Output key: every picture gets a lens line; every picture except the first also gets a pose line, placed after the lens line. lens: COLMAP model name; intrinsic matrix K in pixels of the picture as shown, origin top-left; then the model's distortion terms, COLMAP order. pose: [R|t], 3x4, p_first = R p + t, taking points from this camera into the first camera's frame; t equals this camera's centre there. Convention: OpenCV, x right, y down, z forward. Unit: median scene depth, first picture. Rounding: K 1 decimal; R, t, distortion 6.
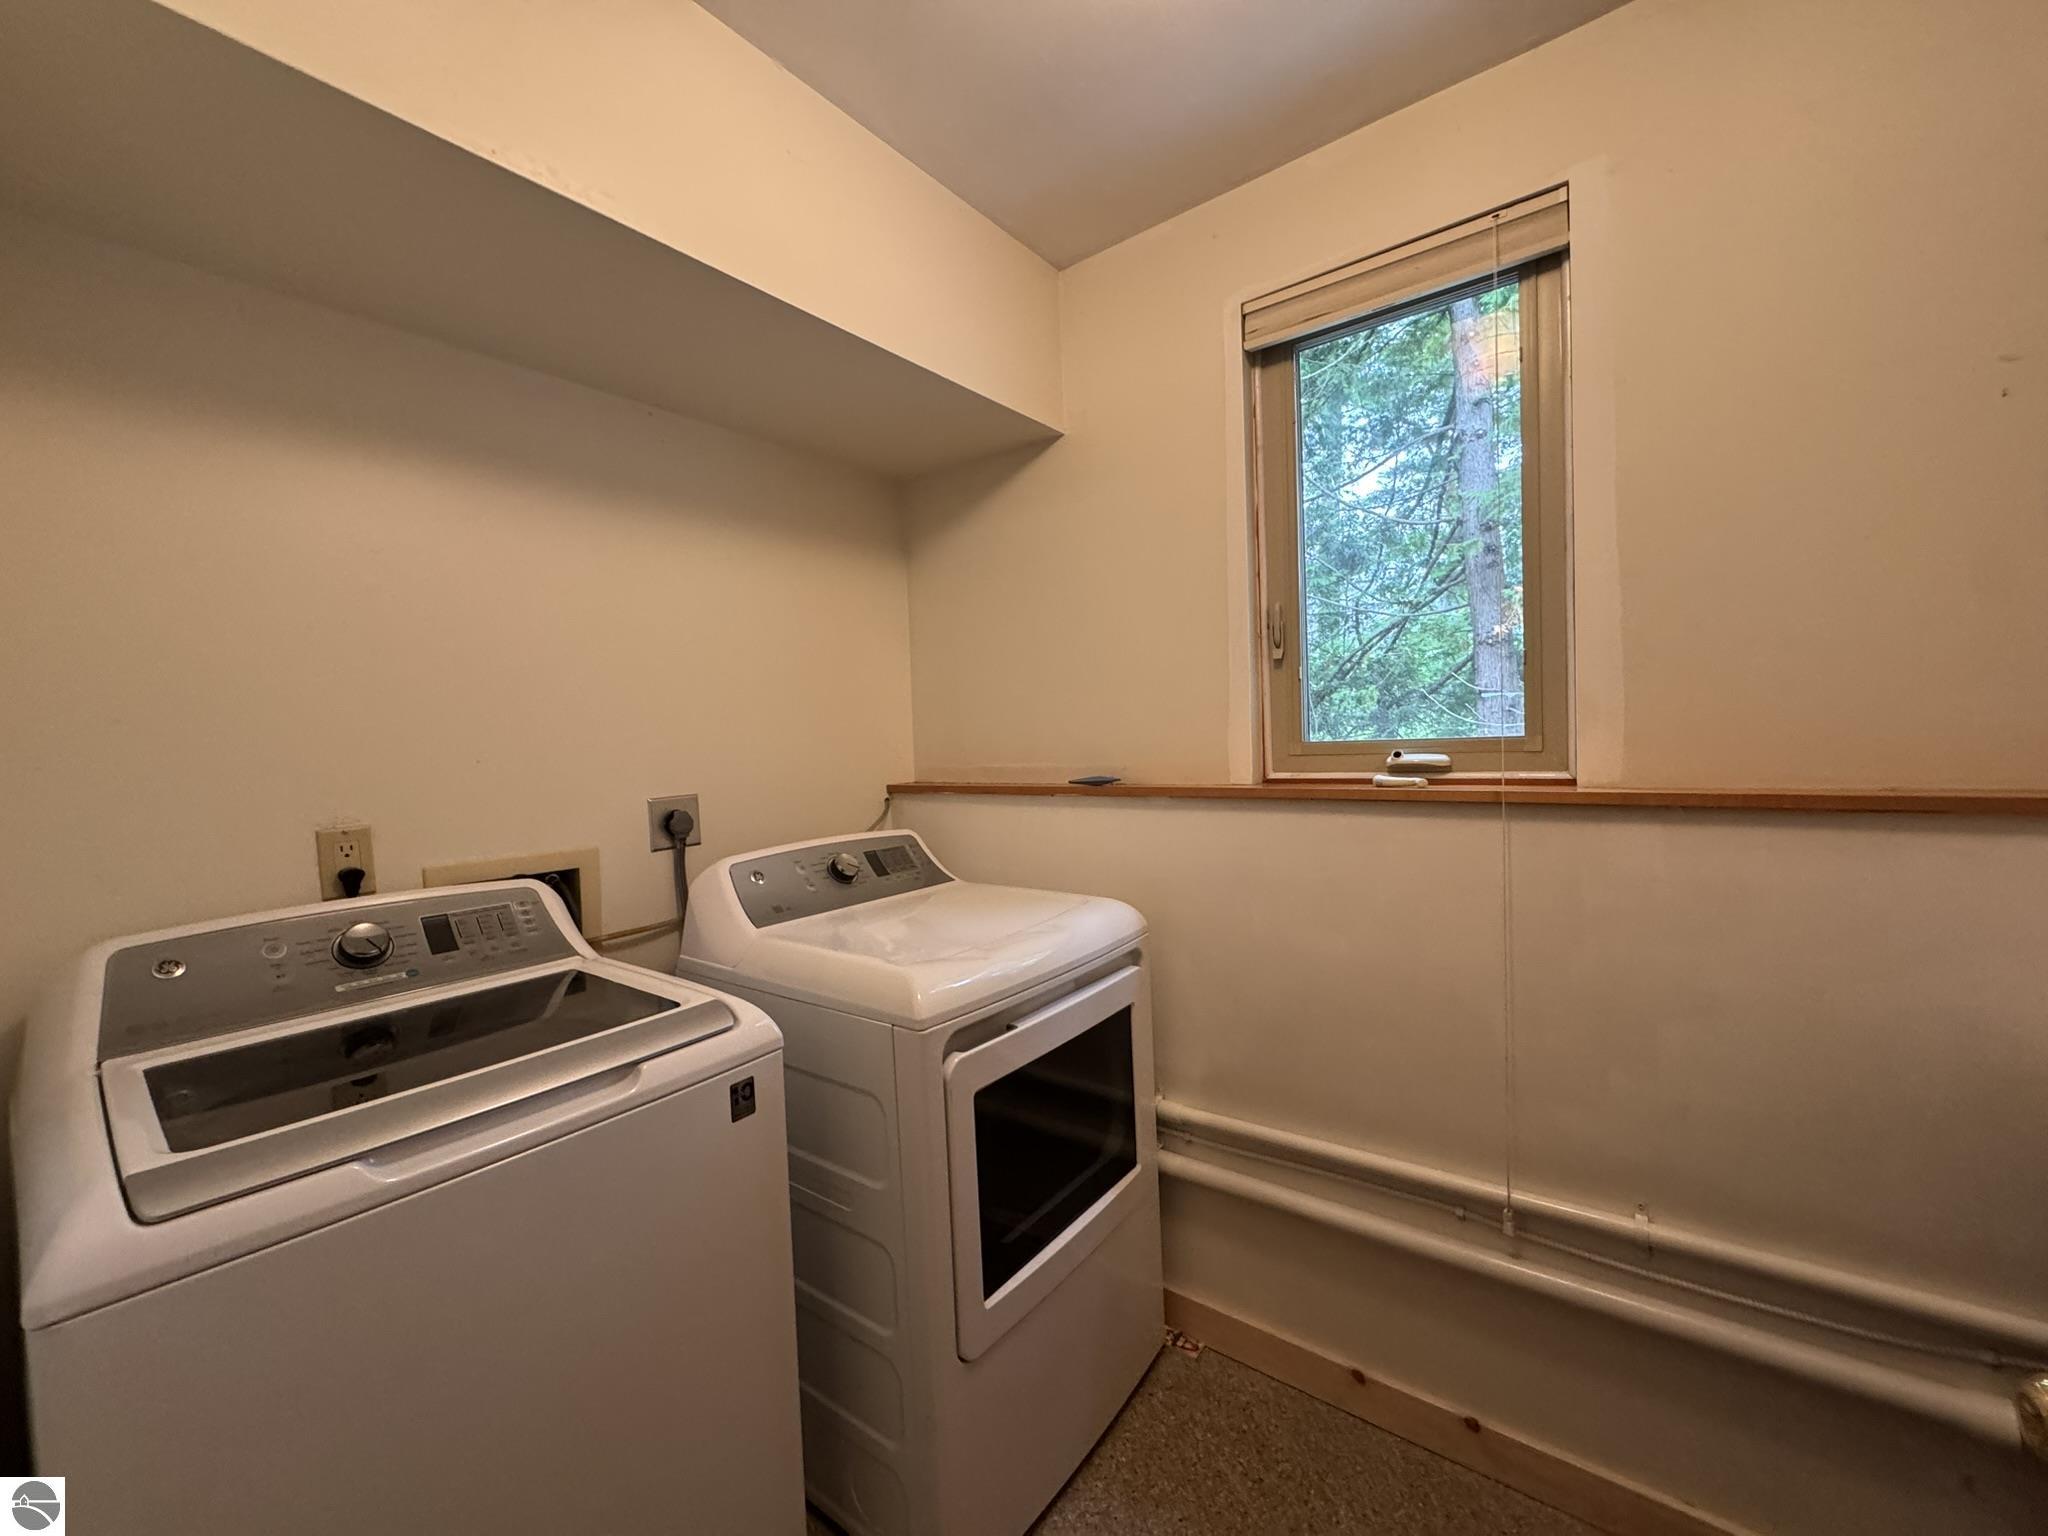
lens RADIAL K [[815.3, 0, 1021.1], [0, 815.3, 763.2], [0, 0, 1]] dist [-0.000869, -0.000153]
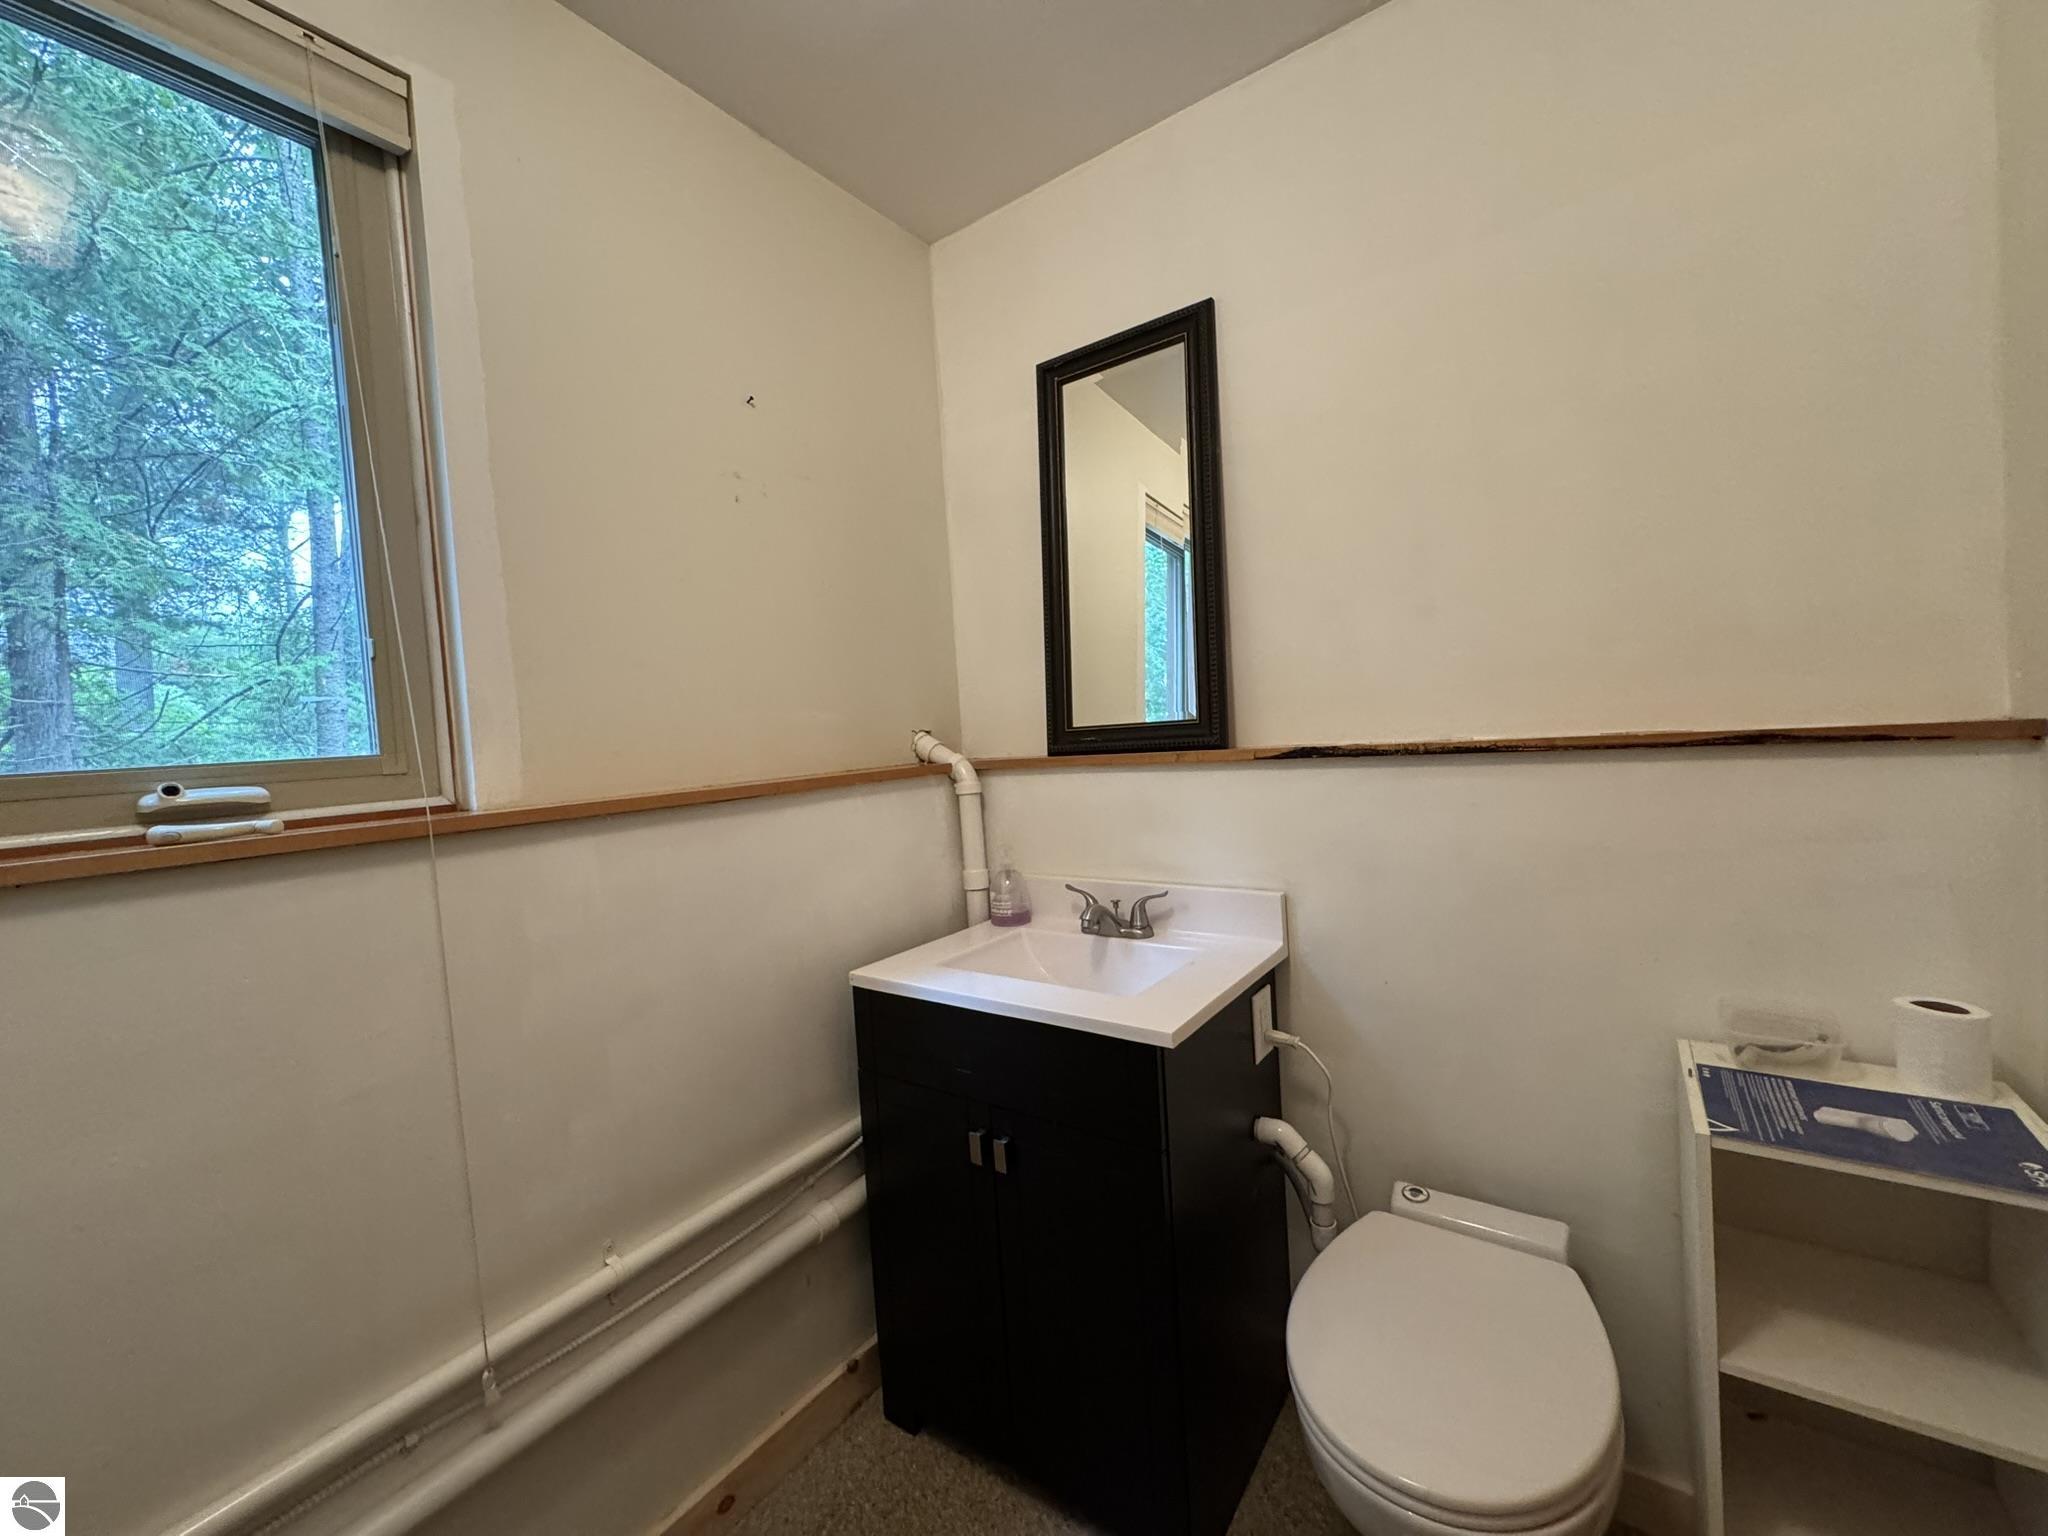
lens RADIAL K [[815.3, 0, 1021.1], [0, 815.3, 763.2], [0, 0, 1]] dist [-0.000869, -0.000153]
pose [[-0.029333, -0.005735, 0.999553, -0.158704], [0.094401, 0.995498, 0.008482, 0.024686], [-0.995102, 0.094608, -0.028660, 0.443936]]
